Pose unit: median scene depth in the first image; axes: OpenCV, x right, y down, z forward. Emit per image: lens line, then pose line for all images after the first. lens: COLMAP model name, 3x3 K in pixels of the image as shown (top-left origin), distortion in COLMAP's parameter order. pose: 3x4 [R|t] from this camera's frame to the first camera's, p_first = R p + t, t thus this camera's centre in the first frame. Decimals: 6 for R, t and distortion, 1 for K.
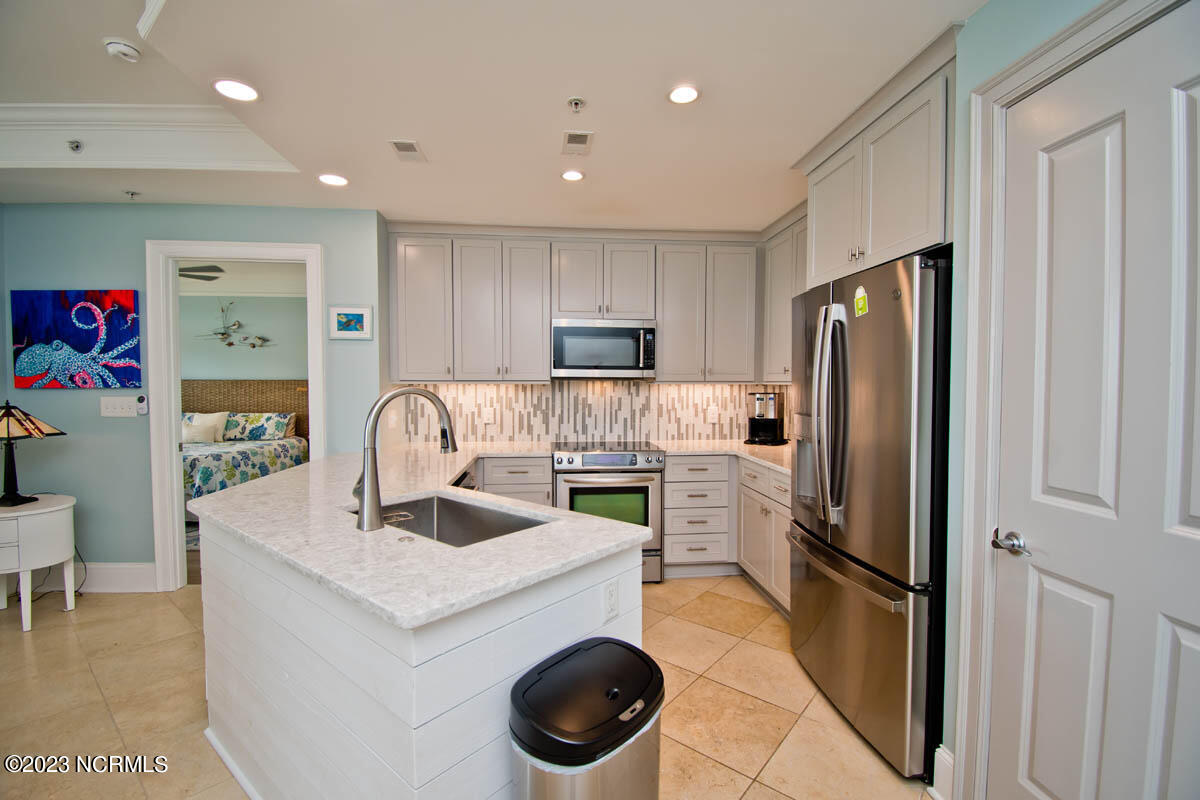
lens RADIAL K [[527.0, 0, 592.8], [0, 527.0, 400.8], [0, 0, 1]] dist [0.021257, -0.021100]
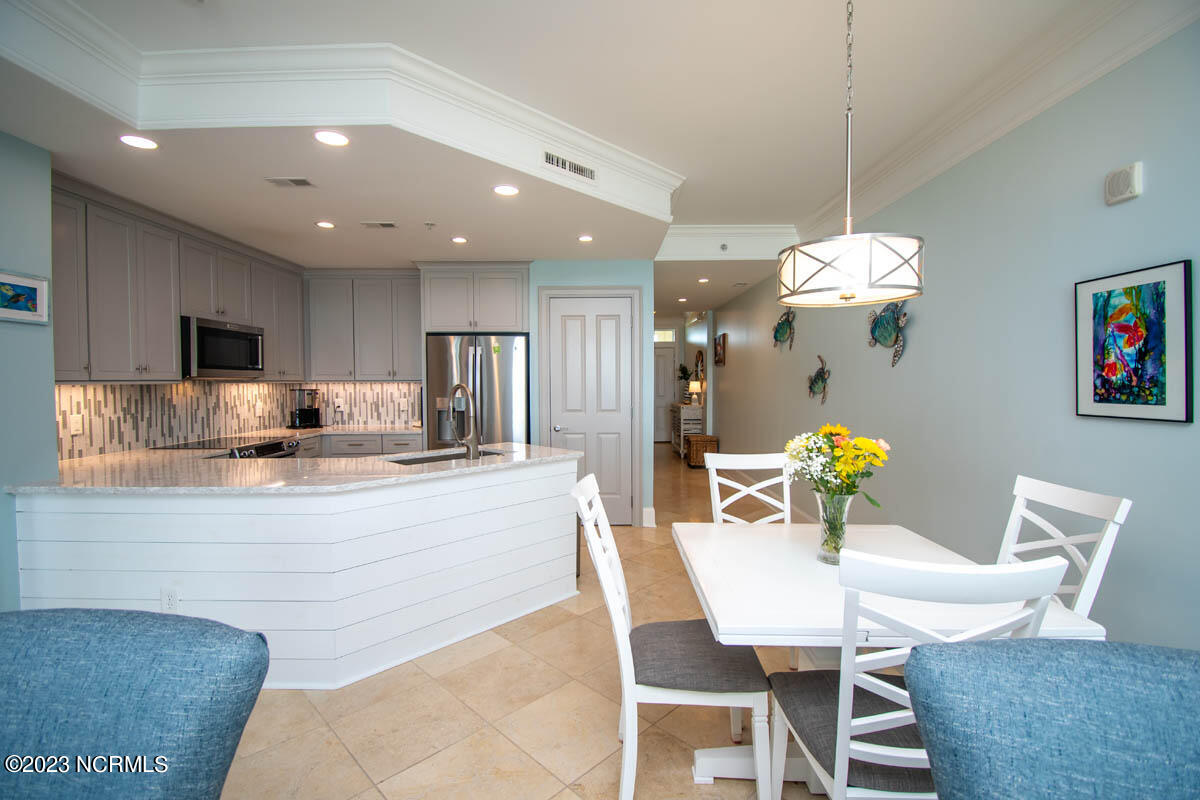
lens RADIAL K [[523.9, 0, 590.3], [0, 523.9, 398.1], [0, 0, 1]] dist [0.012019, -0.022952]
pose [[0.105453, -0.034717, 0.993818, -0.884966], [0.037740, 0.998810, 0.030887, -0.006846], [-0.993708, 0.034250, 0.106638, 0.152975]]
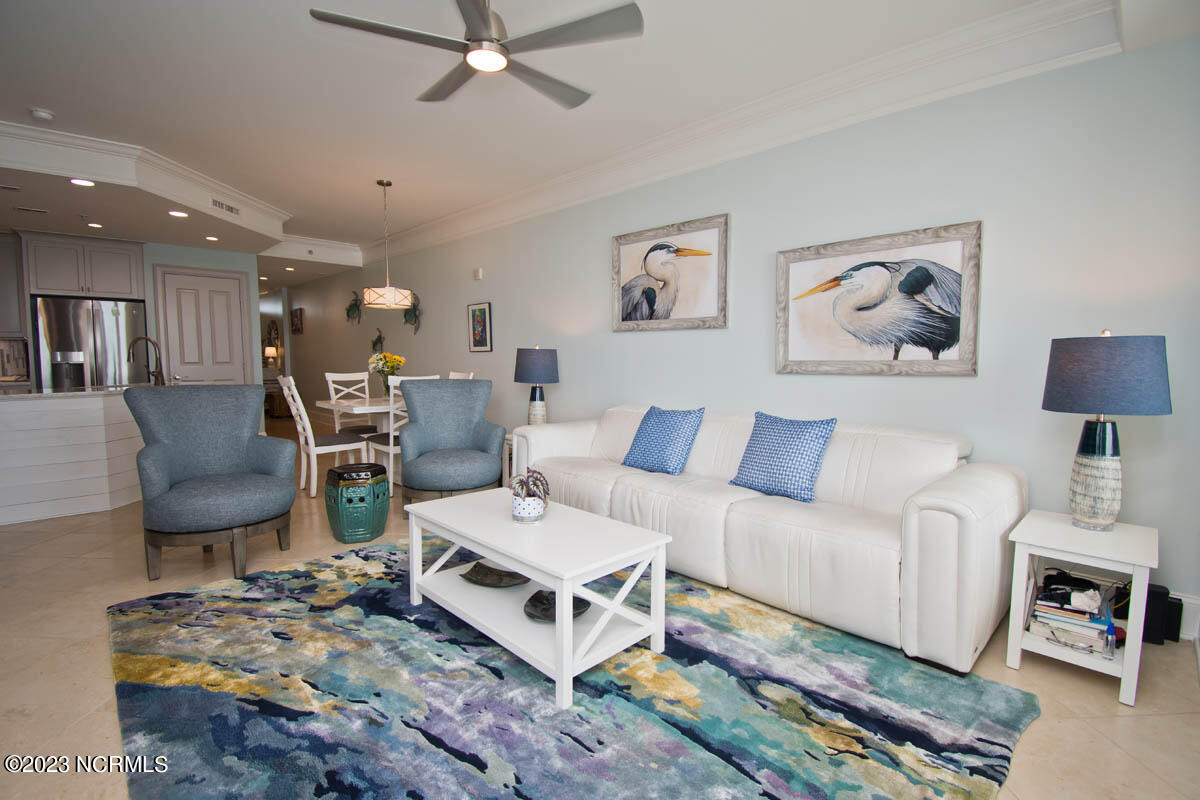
lens RADIAL K [[539.6, 0, 600.0], [0, 539.6, 400.0], [0, 0, 1]] dist [0.018557, -0.024366]
pose [[-0.642577, -0.064403, 0.763510, -1.681357], [0.025389, 0.994124, 0.105224, 0.026489], [-0.765801, 0.086999, -0.637166, 0.417141]]
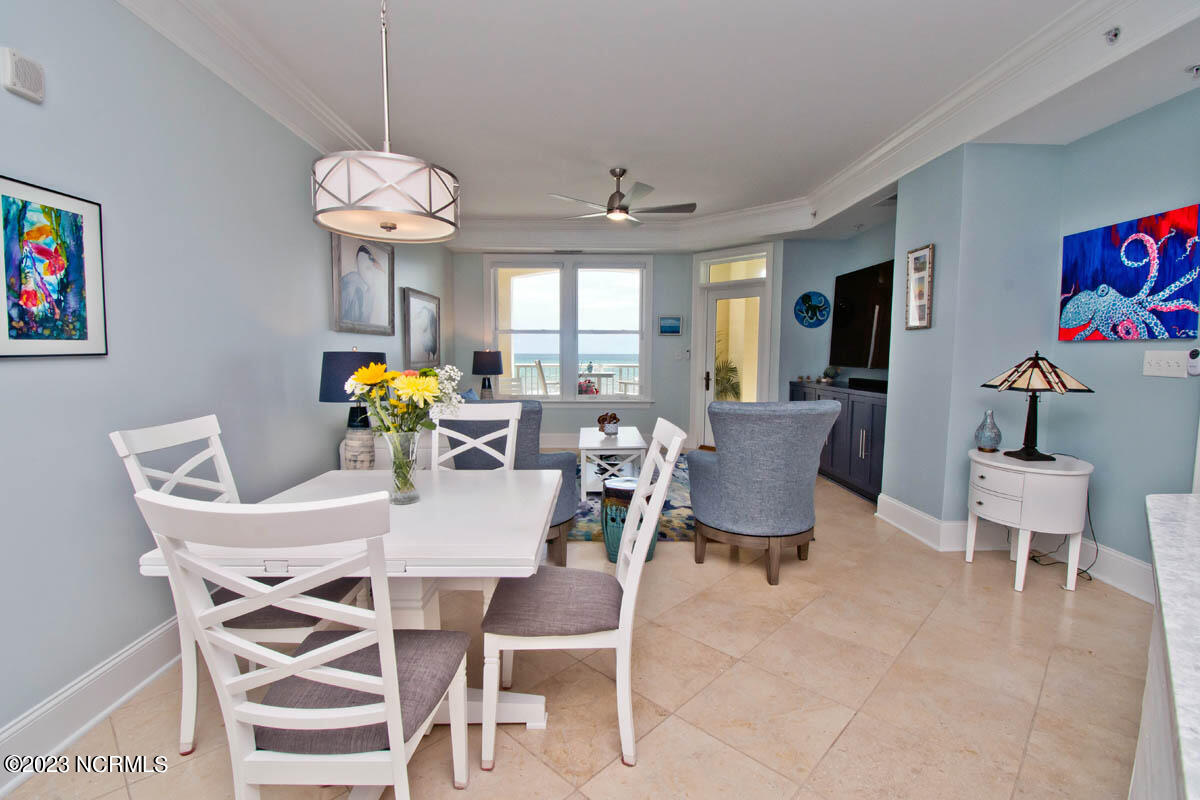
lens RADIAL K [[539.6, 0, 600.0], [0, 539.6, 400.0], [0, 0, 1]] dist [0.018557, -0.024366]
pose [[-0.072901, 0.086091, -0.993616, -0.045693], [-0.039105, 0.995254, 0.089103, 0.021481], [0.996572, 0.045351, -0.069188, 0.186837]]
